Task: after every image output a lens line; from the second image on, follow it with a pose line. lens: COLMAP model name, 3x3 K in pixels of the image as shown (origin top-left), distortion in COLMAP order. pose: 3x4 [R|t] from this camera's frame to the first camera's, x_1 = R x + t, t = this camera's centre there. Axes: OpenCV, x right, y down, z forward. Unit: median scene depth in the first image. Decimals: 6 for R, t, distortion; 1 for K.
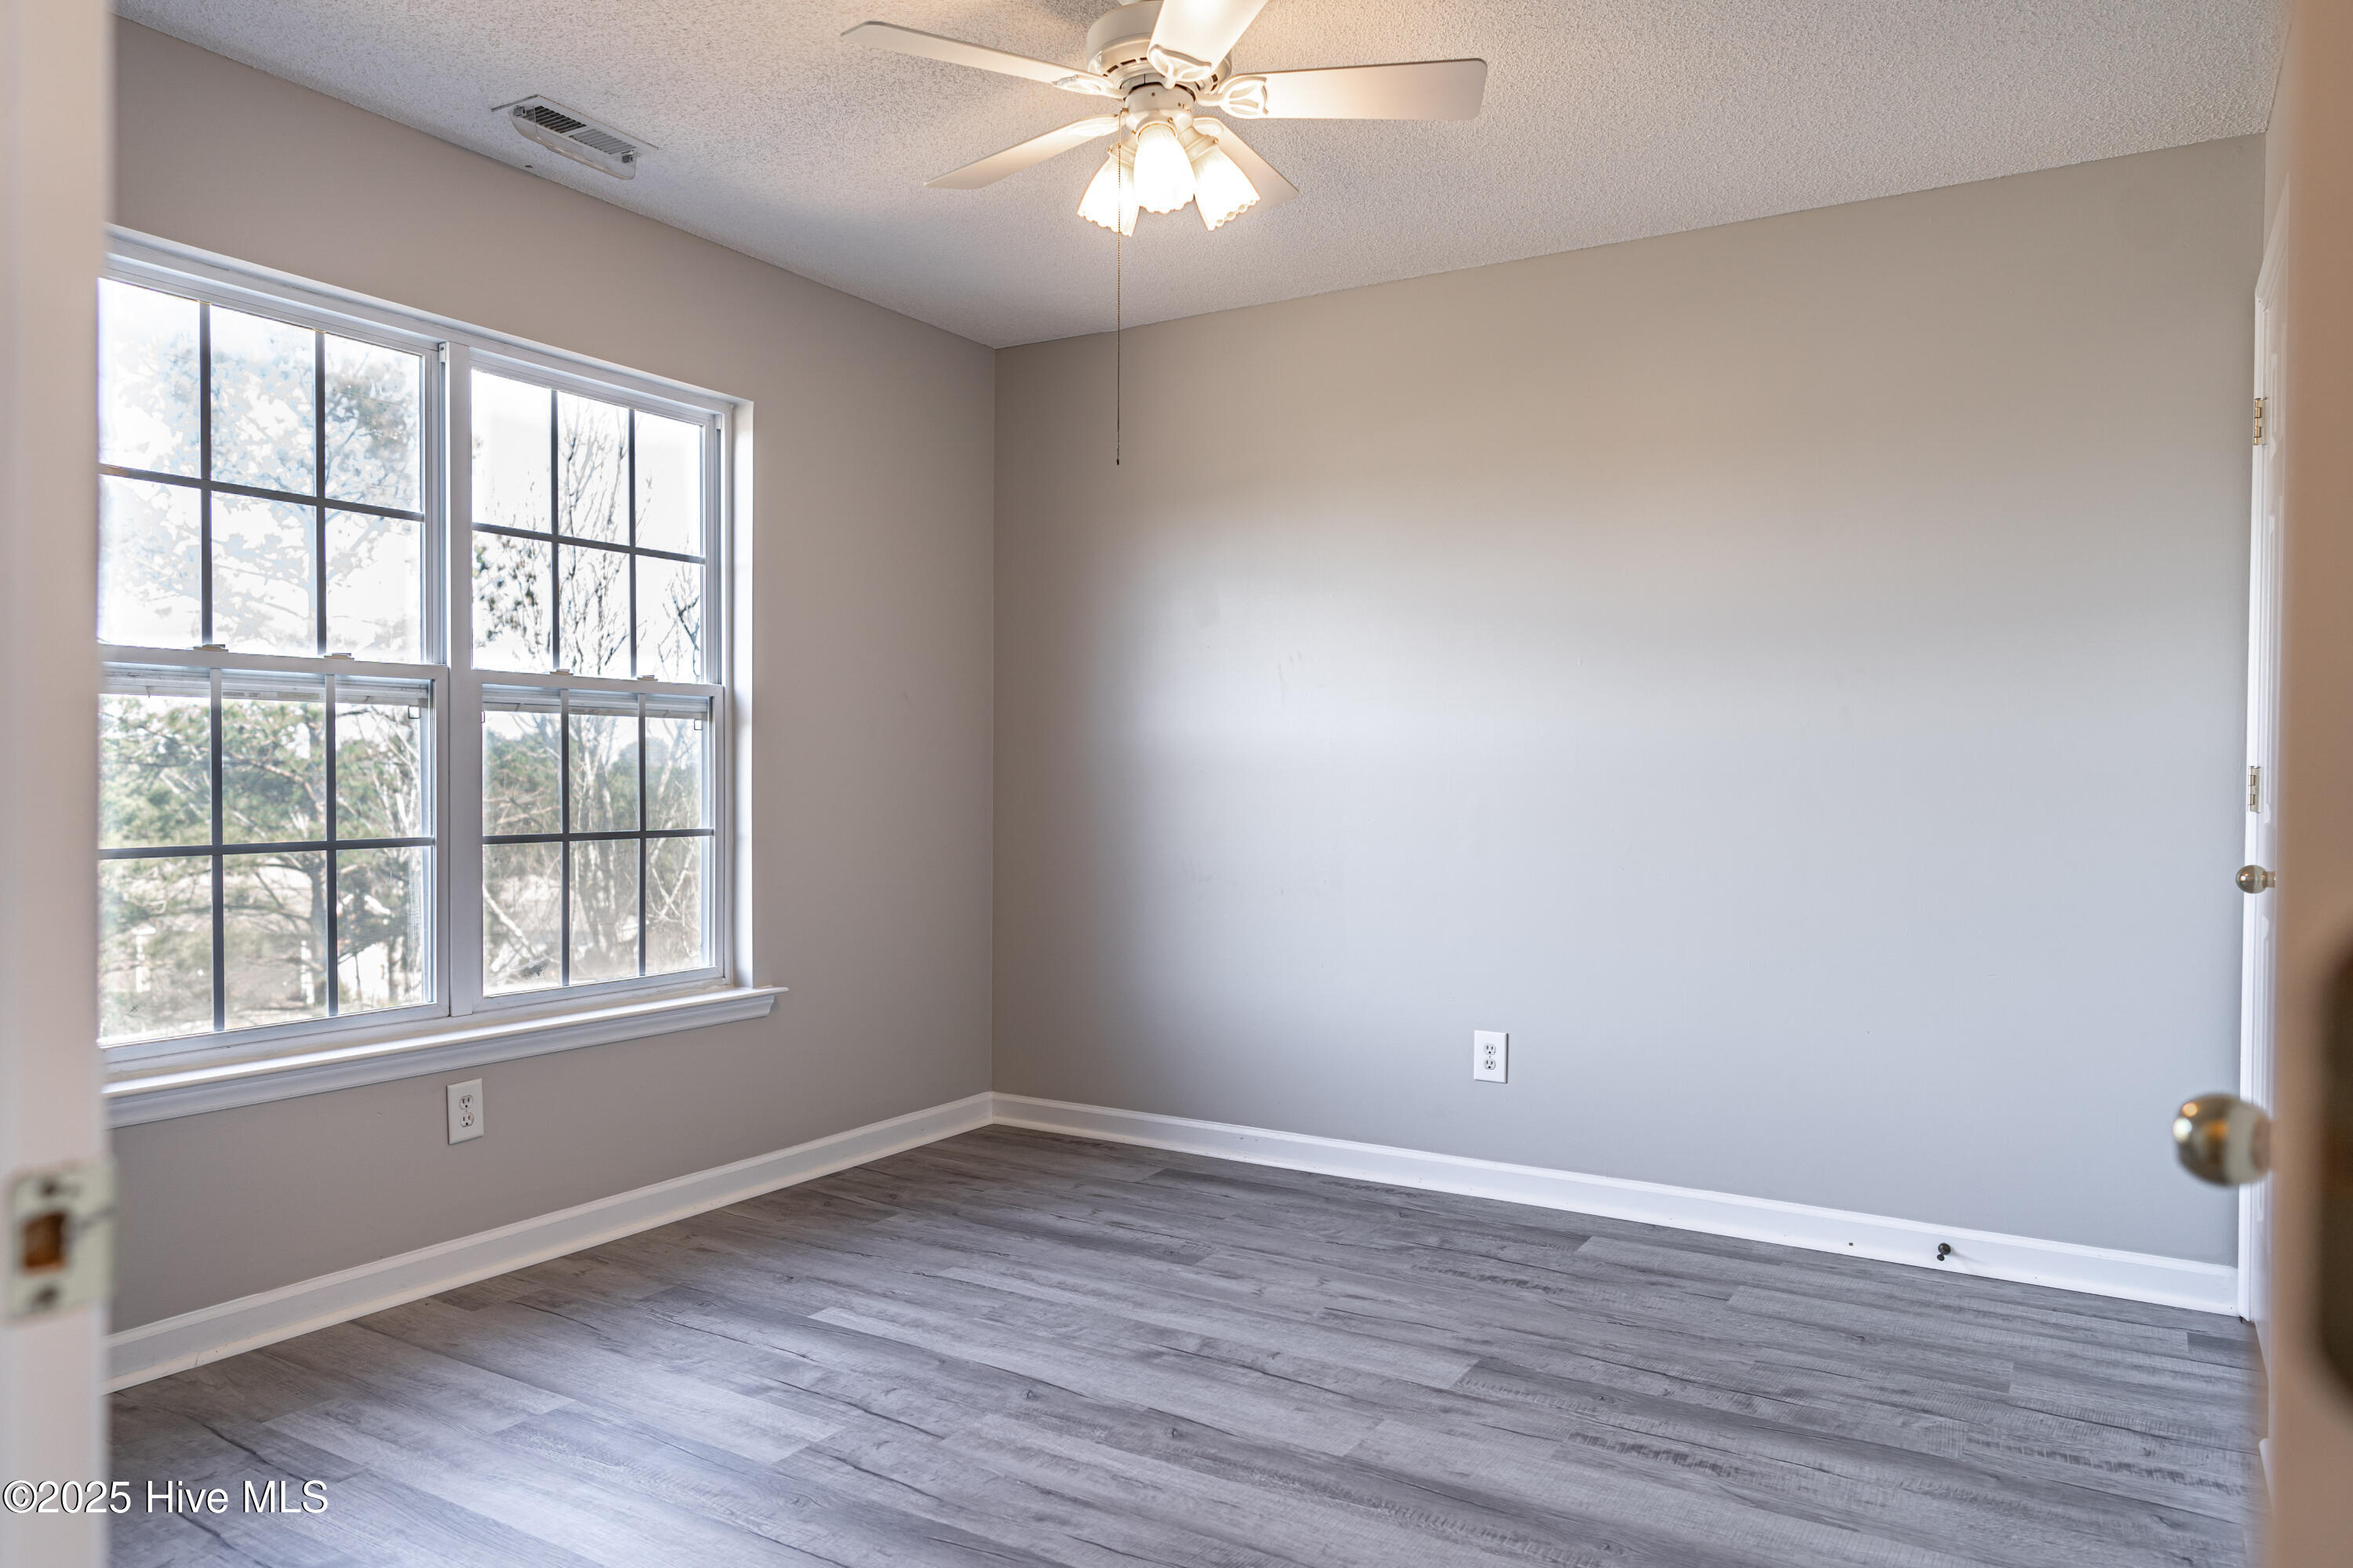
lens RADIAL K [[1575.8, 0, 1192.0], [0, 1575.8, 798.0], [0, 0, 1]] dist [-0.011297, 0.011964]
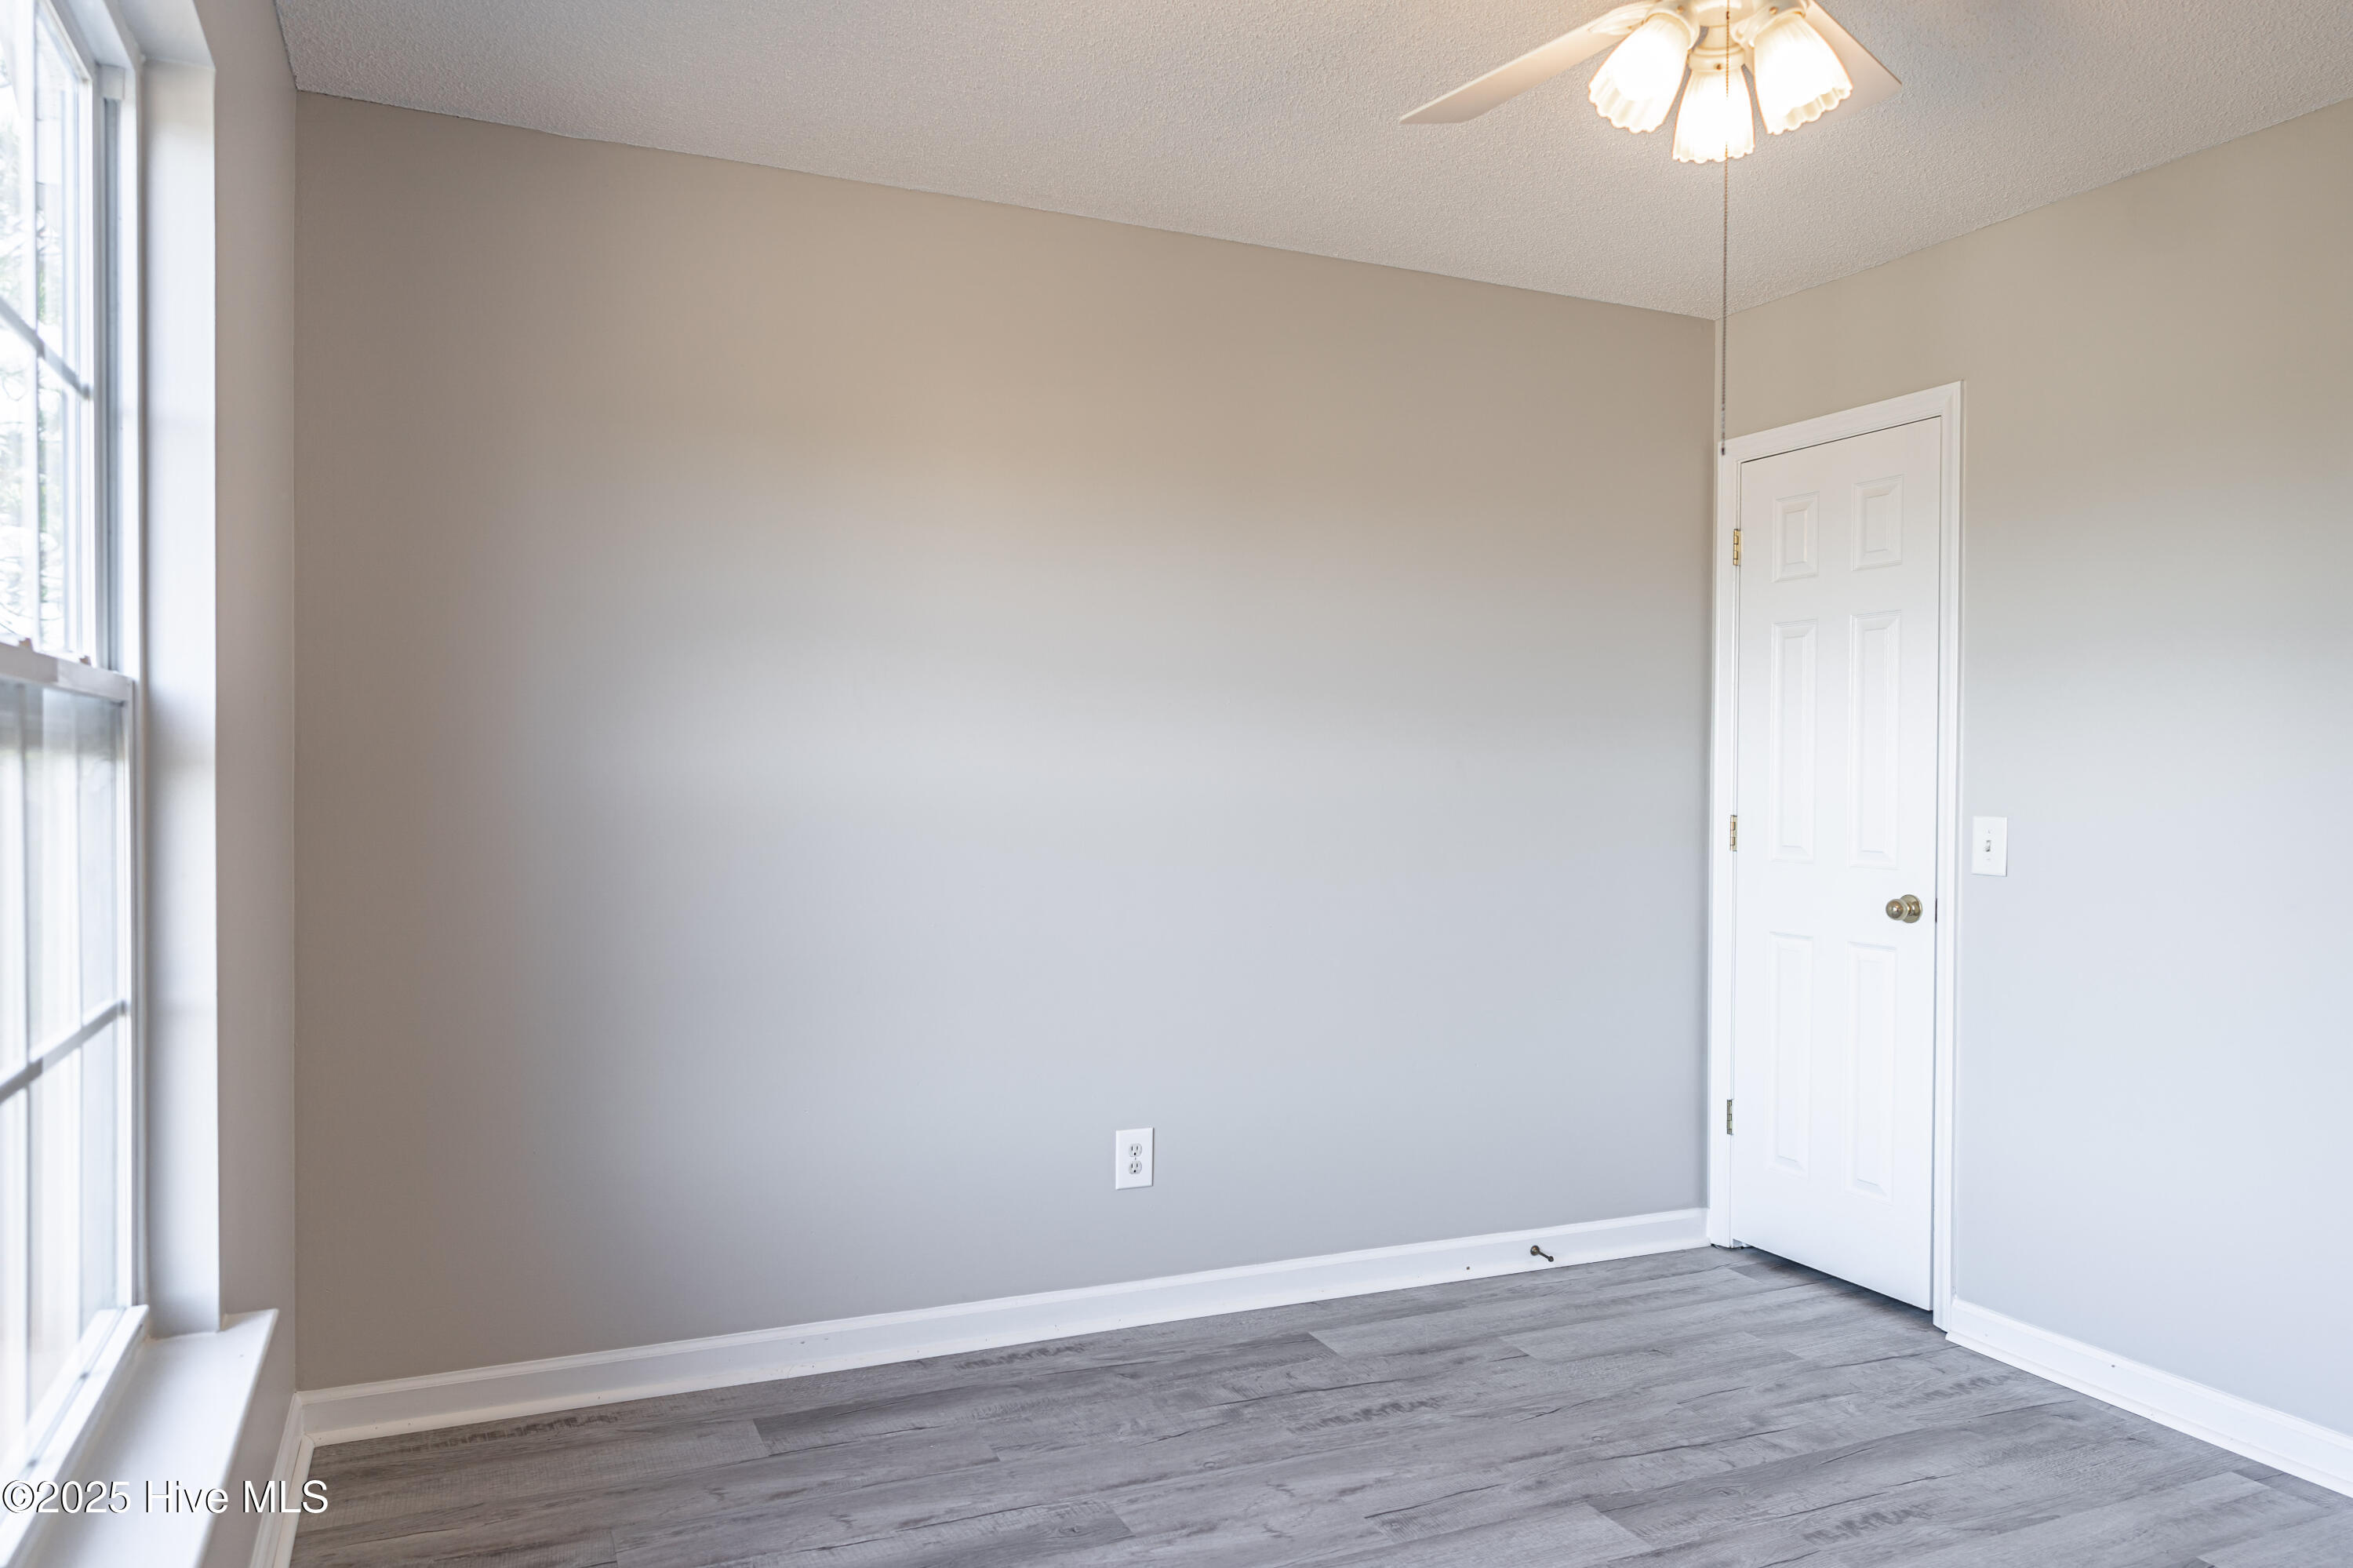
lens RADIAL K [[1575.8, 0, 1176.5], [0, 1575.8, 786.5], [0, 0, 1]] dist [-0.011297, 0.011964]
pose [[0.562516, -0.008069, 0.826747, -0.614217], [0.002280, 0.999964, 0.008208, -0.054169], [-0.826783, -0.002732, 0.562514, 0.615613]]
